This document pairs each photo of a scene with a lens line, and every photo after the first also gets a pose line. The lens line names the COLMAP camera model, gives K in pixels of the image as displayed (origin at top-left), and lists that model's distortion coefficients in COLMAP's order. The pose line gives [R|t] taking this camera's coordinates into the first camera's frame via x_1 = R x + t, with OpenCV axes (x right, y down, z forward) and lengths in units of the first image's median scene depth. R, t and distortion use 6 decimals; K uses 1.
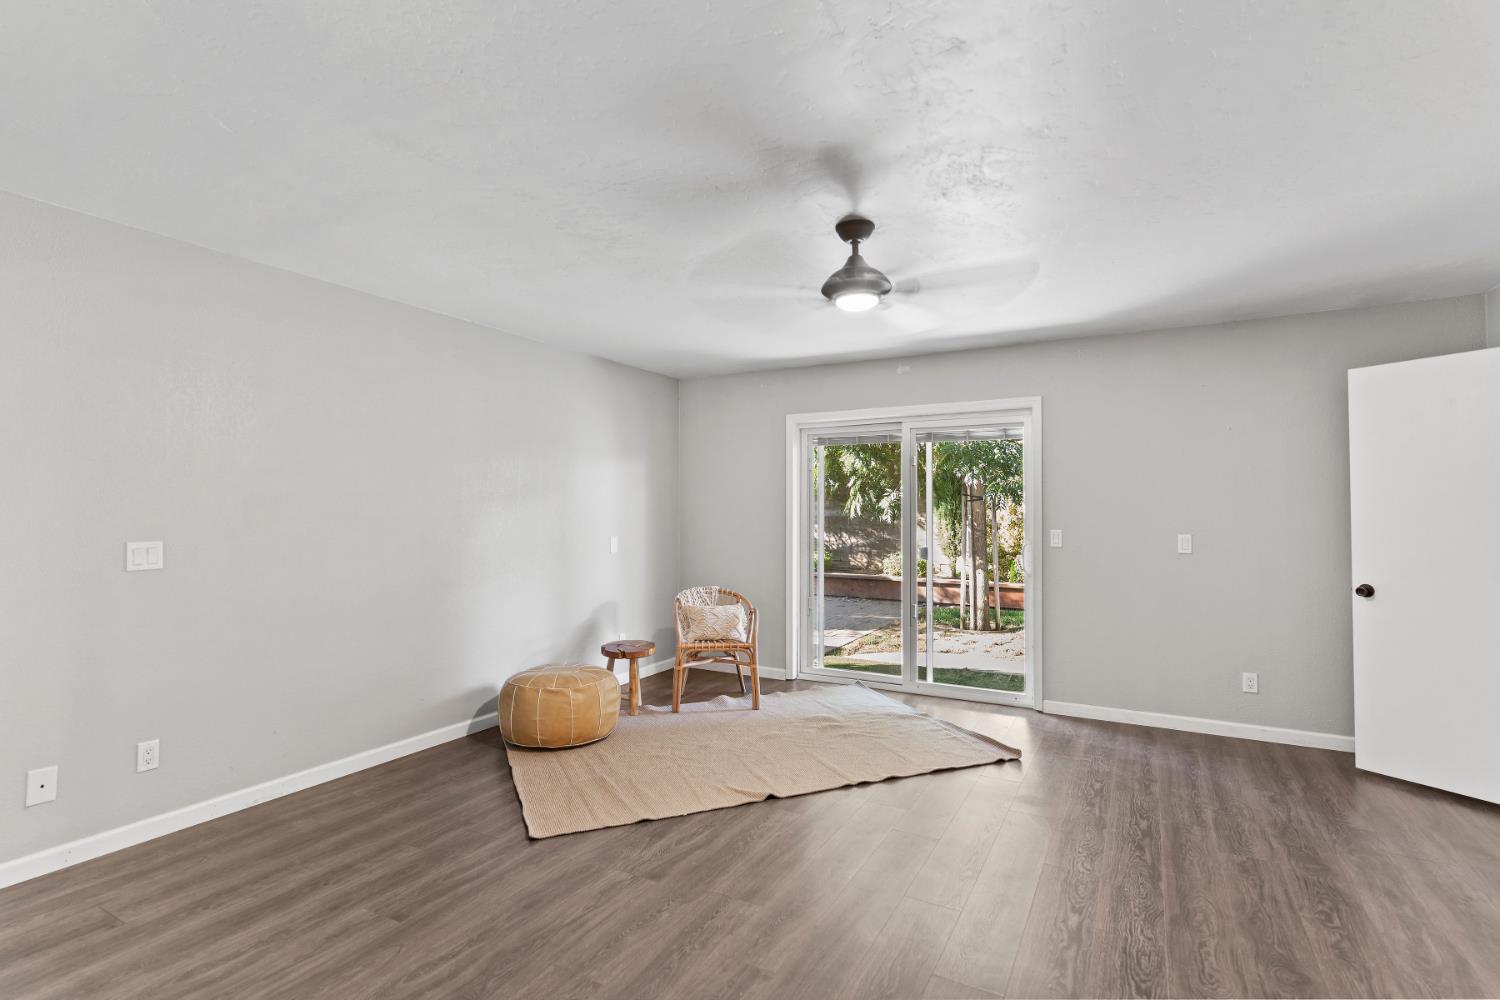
lens RADIAL K [[723.3, 0, 748.1], [0, 723.3, 499.1], [0, 0, 1]] dist [-0.000856, 0.002029]
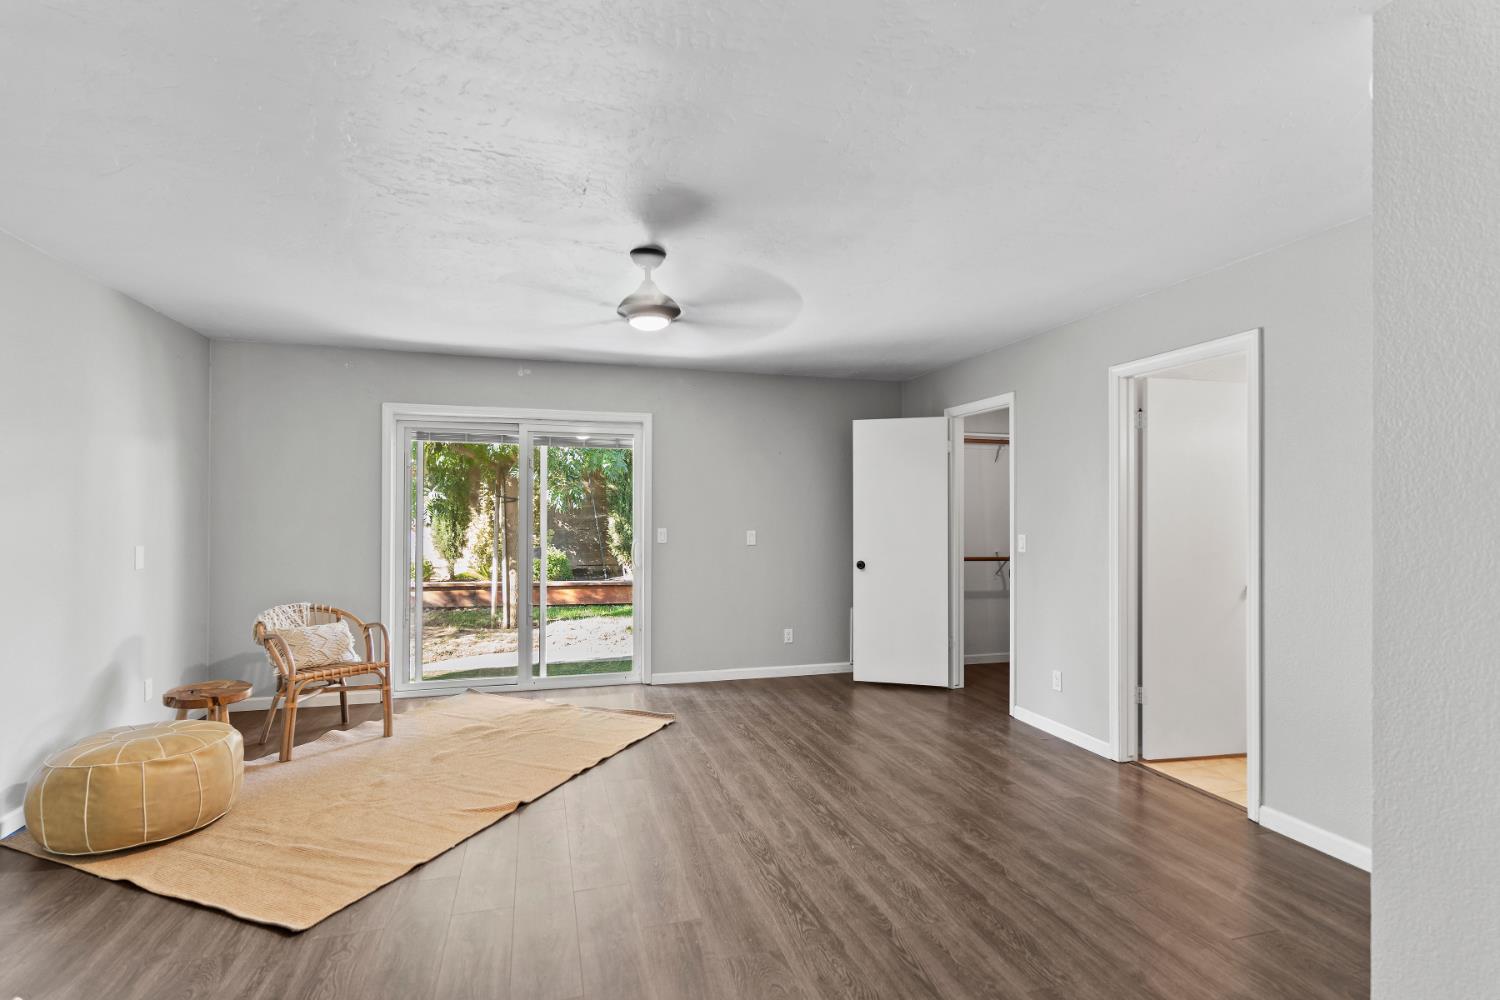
lens RADIAL K [[723.3, 0, 756.9], [0, 723.3, 508.0], [0, 0, 1]] dist [-0.000856, 0.002029]
pose [[0.695879, 0.007809, 0.718116, -0.339977], [-0.015504, 0.999871, 0.004151, 0.001713], [-0.717991, -0.014023, 0.695911, 0.072509]]
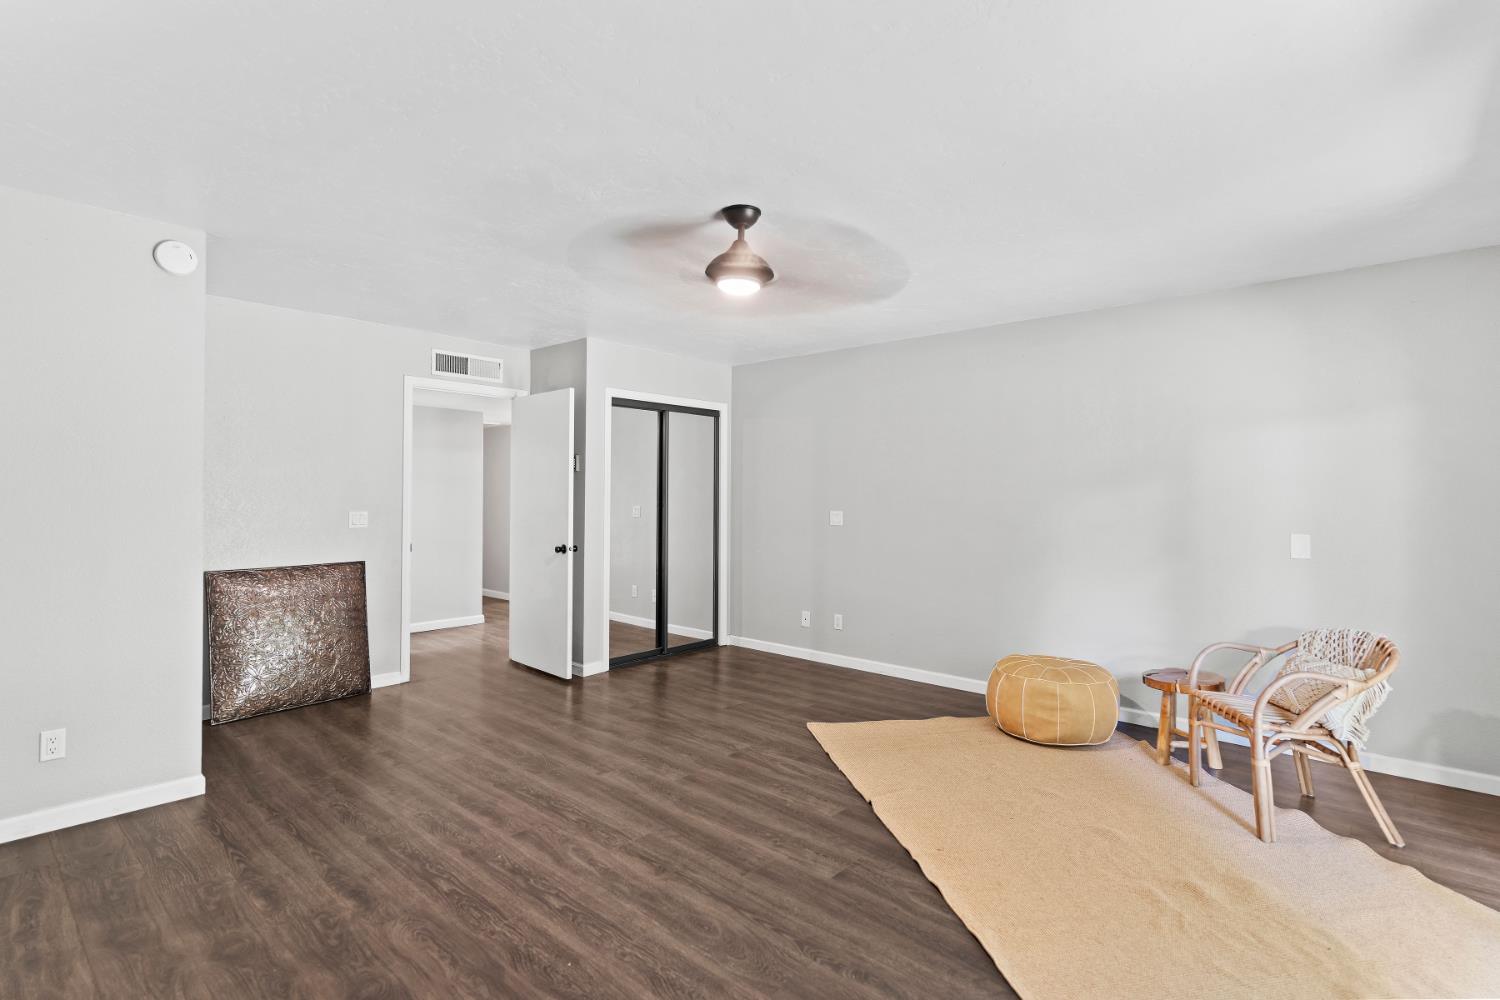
lens RADIAL K [[723.3, 0, 750.0], [0, 723.3, 499.0], [0, 0, 1]] dist [-0.000856, 0.002029]
pose [[-0.225075, 0.002558, -0.974338, 0.727871], [0.007261, 0.999973, 0.000948, 0.015478], [0.974314, -0.006862, -0.225088, 0.799493]]
